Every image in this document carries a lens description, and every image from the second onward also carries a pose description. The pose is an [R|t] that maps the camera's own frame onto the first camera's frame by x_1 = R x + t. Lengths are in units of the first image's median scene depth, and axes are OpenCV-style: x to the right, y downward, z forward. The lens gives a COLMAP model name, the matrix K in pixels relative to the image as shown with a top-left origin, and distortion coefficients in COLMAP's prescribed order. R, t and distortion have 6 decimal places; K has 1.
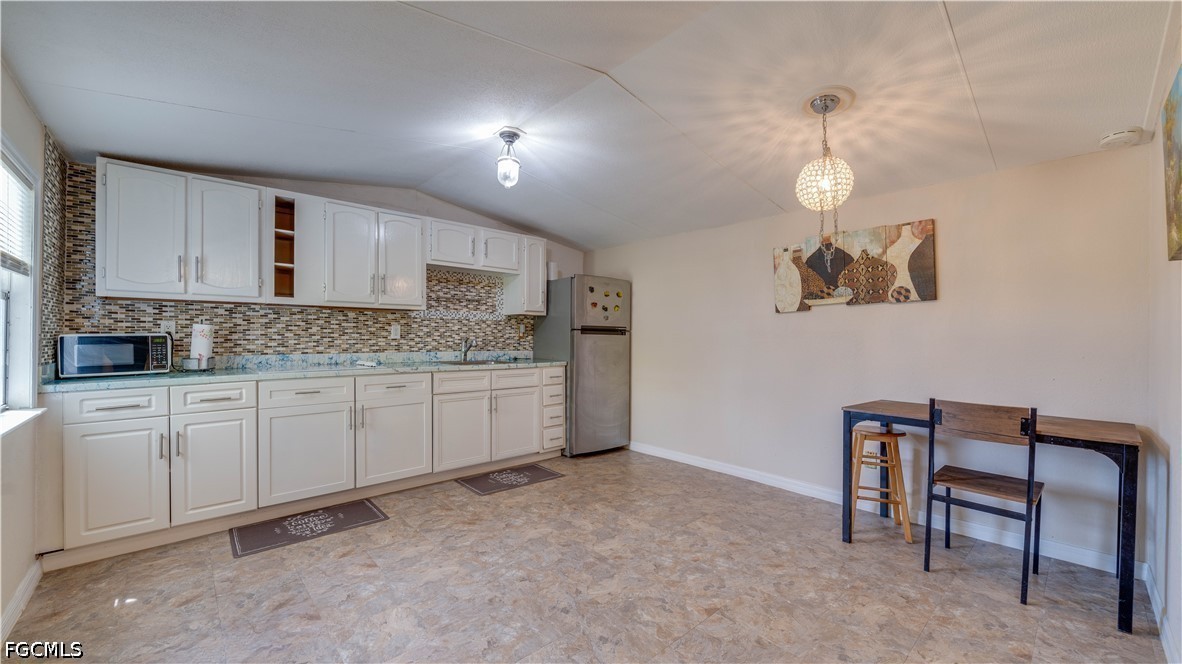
lens RADIAL K [[451.5, 0, 593.4], [0, 451.5, 337.7], [0, 0, 1]] dist [-0.006077, 0.000148]
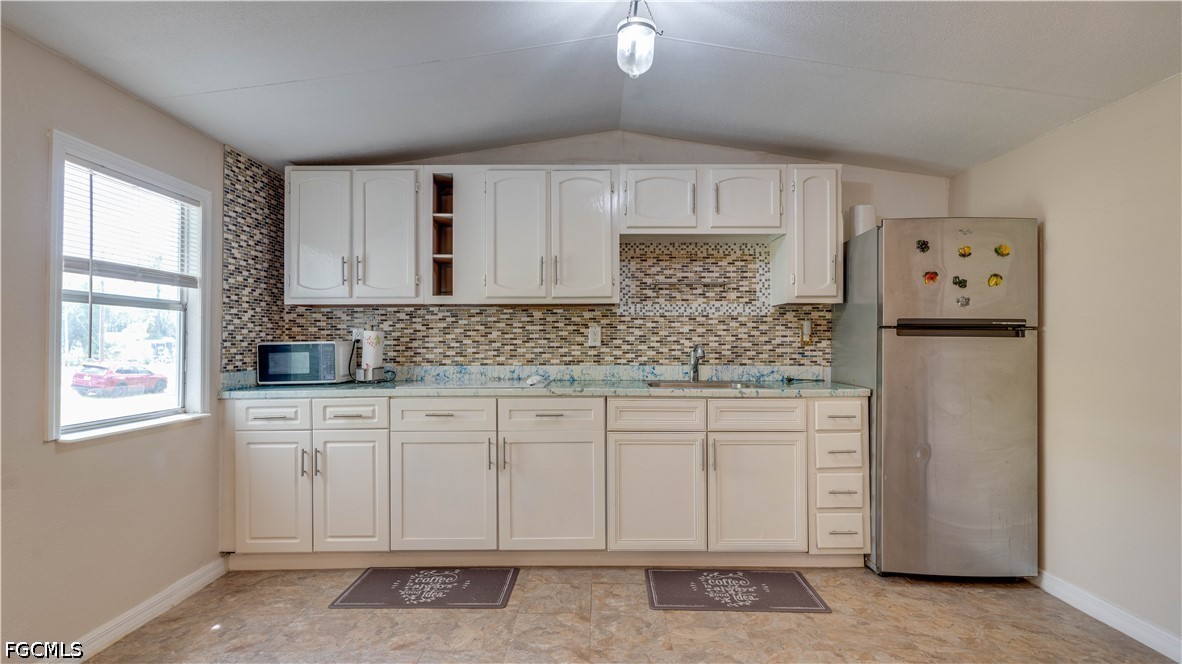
lens RADIAL K [[602.6, 0, 594.8], [0, 602.6, 338.6], [0, 0, 1]] dist [0.001101, 0.000332]
pose [[0.734043, -0.011706, -0.679002, 0.257548], [0.004431, 0.999913, -0.012449, 0.002885], [0.679088, 0.006130, 0.734031, 0.385083]]
